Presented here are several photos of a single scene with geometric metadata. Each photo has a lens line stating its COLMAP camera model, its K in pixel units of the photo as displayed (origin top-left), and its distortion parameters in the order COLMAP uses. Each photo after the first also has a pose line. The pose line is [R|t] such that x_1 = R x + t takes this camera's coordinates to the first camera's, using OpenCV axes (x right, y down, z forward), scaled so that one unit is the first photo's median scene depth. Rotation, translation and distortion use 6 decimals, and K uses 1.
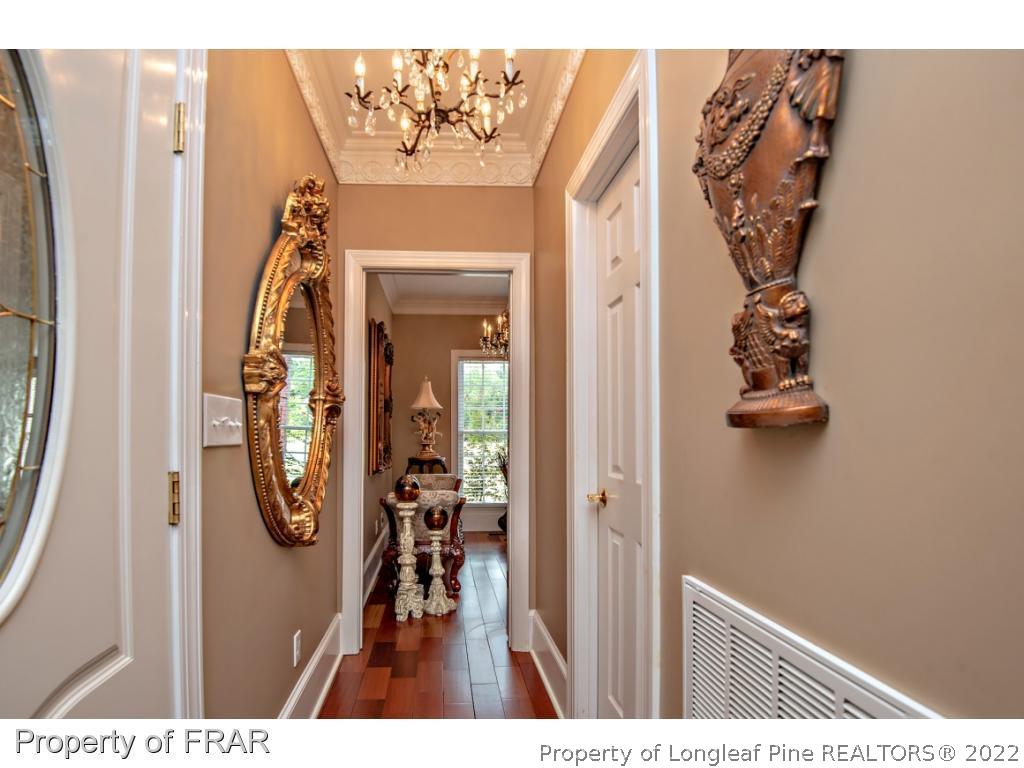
lens RADIAL K [[515.7, 0, 484.7], [0, 515.7, 419.1], [0, 0, 1]] dist [0.026223, -0.019417]
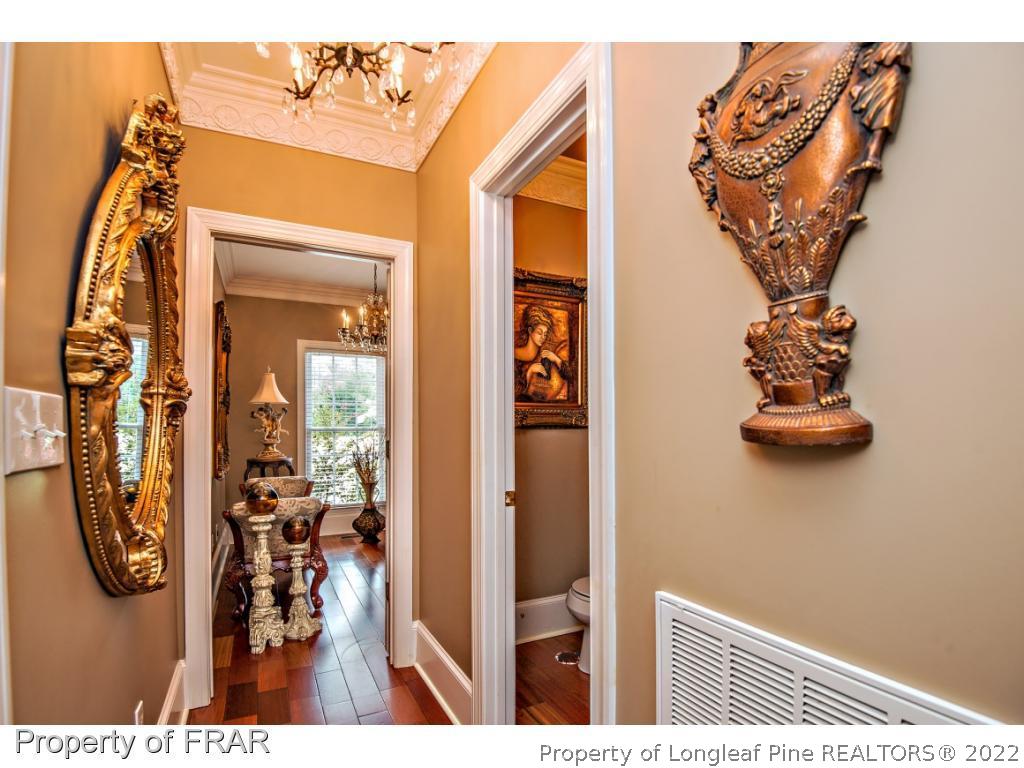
lens RADIAL K [[494.0, 0, 514.7], [0, 494.0, 421.1], [0, 0, 1]] dist [-0.001284, -0.014640]
pose [[0.926652, 0.005704, 0.375877, -0.135294], [-0.010774, 0.999877, 0.011388, -0.014919], [-0.375765, -0.014602, 0.926600, 0.166291]]
